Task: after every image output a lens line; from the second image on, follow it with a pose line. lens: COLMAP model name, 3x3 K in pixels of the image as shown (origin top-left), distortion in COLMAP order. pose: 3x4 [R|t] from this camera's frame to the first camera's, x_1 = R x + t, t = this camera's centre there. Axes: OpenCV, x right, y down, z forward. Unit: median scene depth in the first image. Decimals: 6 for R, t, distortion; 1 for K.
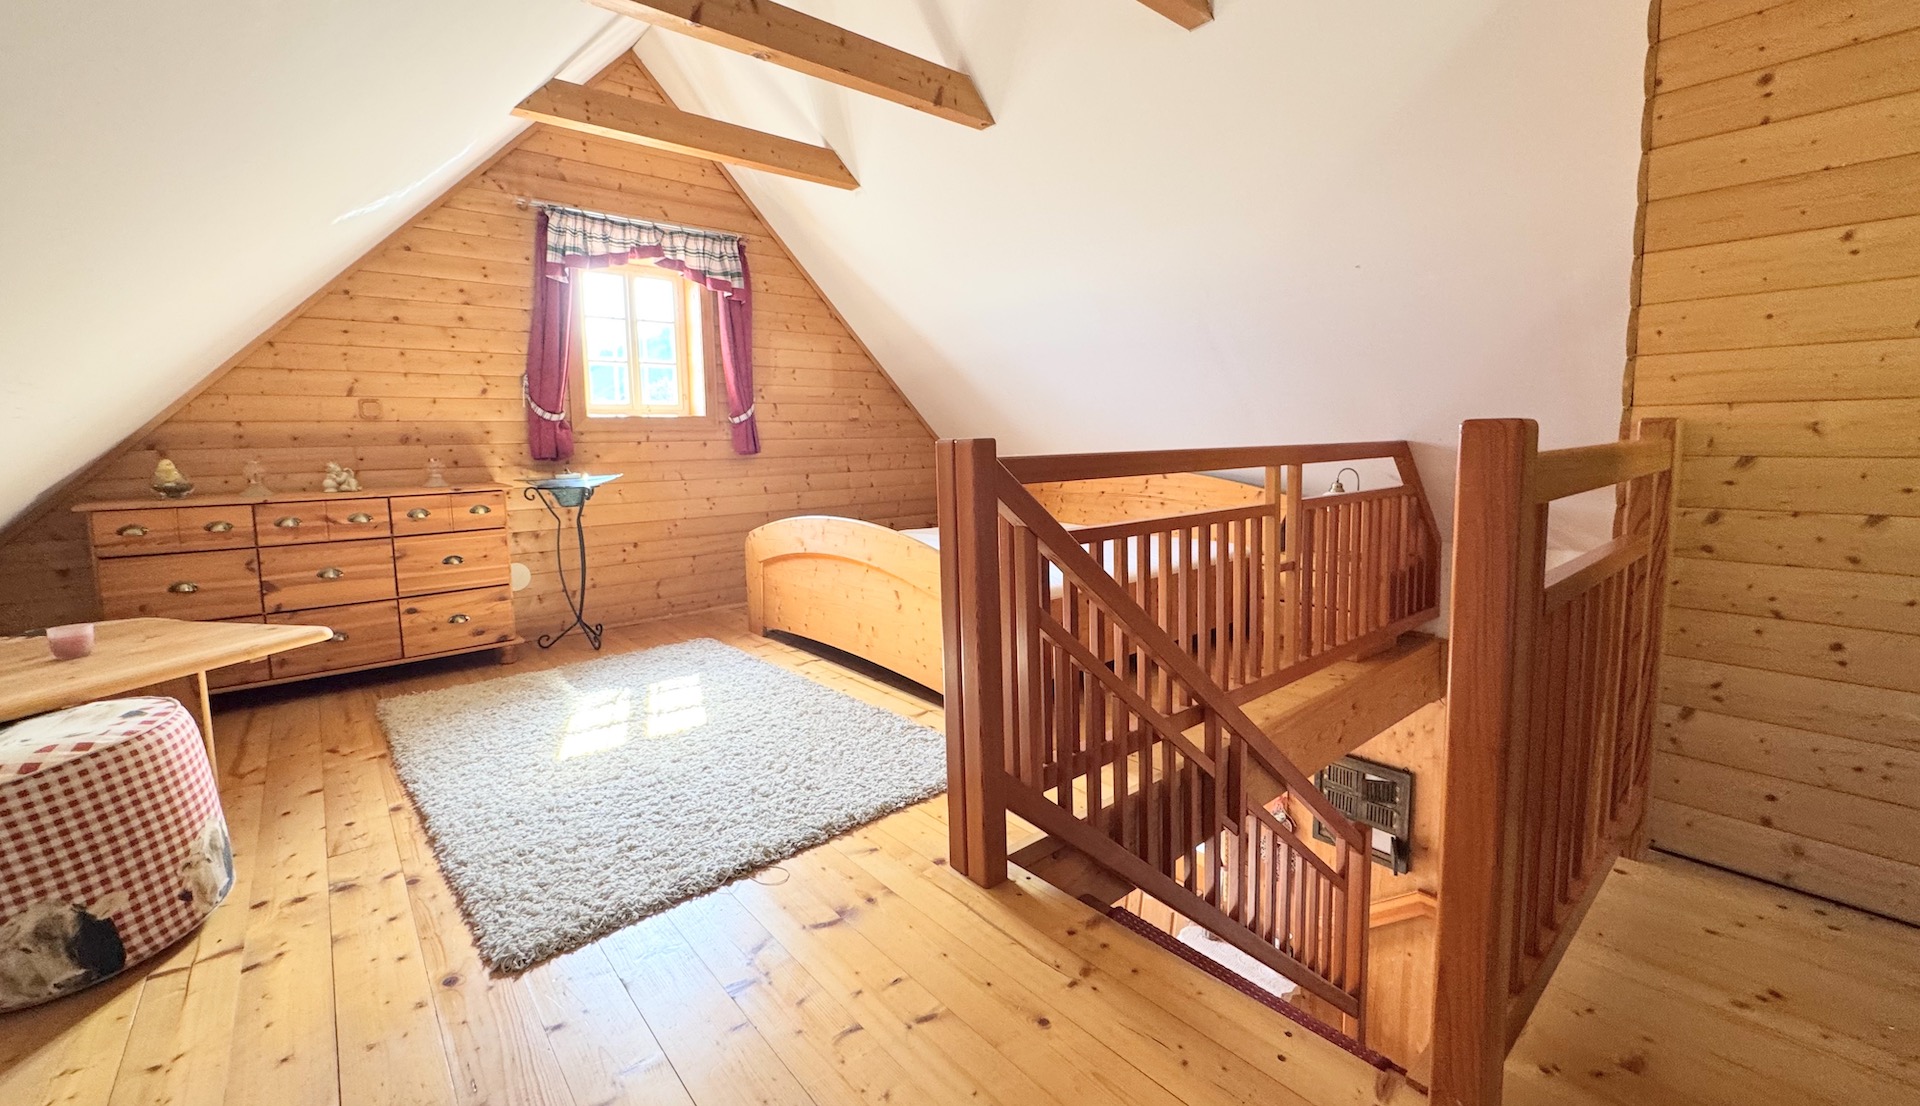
lens RADIAL K [[763.0, 0, 969.4], [0, 763.0, 546.1], [0, 0, 1]] dist [-0.003674, -0.000438]
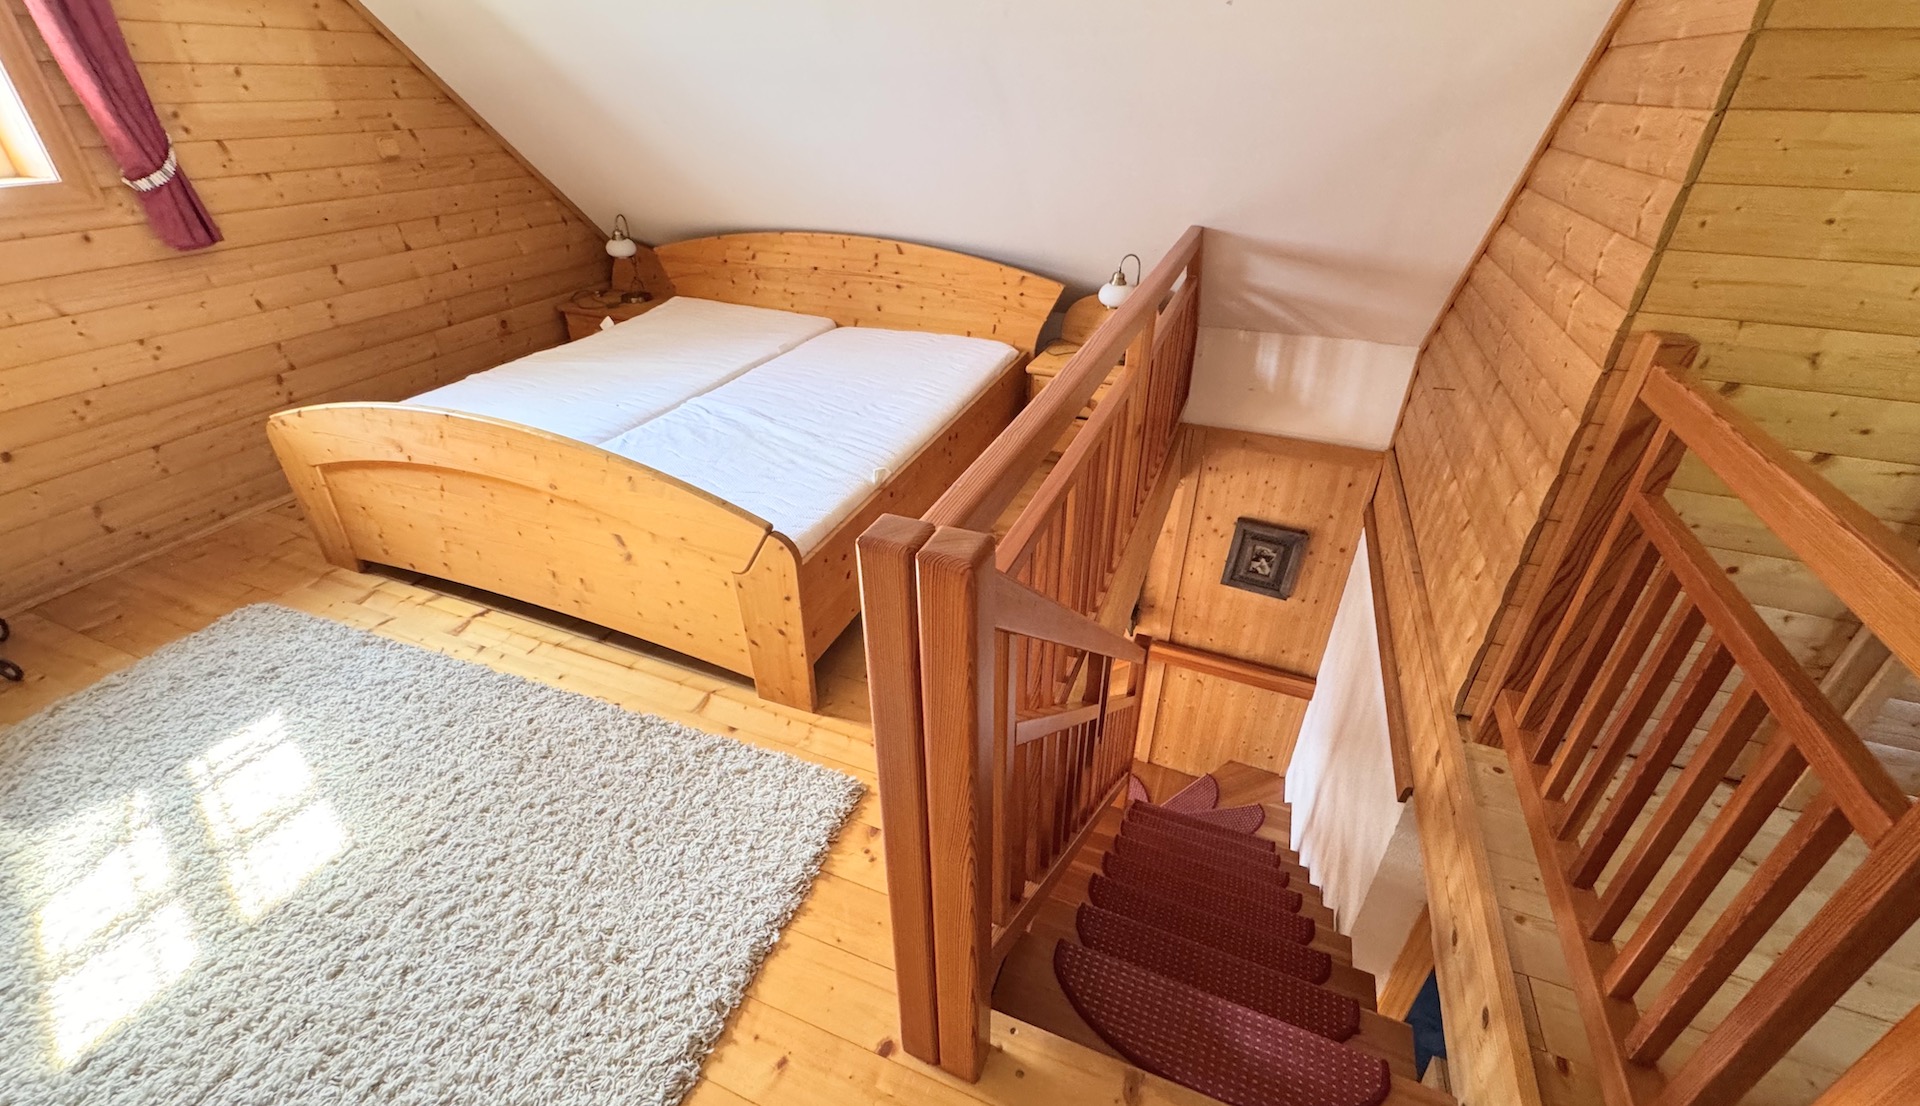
lens RADIAL K [[763.0, 0, 959.6], [0, 763.0, 541.4], [0, 0, 1]] dist [-0.003674, -0.000438]
pose [[0.888739, -0.213610, 0.405603, -0.069475], [0.039893, 0.917479, 0.395778, -0.124077], [-0.456674, -0.335563, 0.823921, 0.227147]]
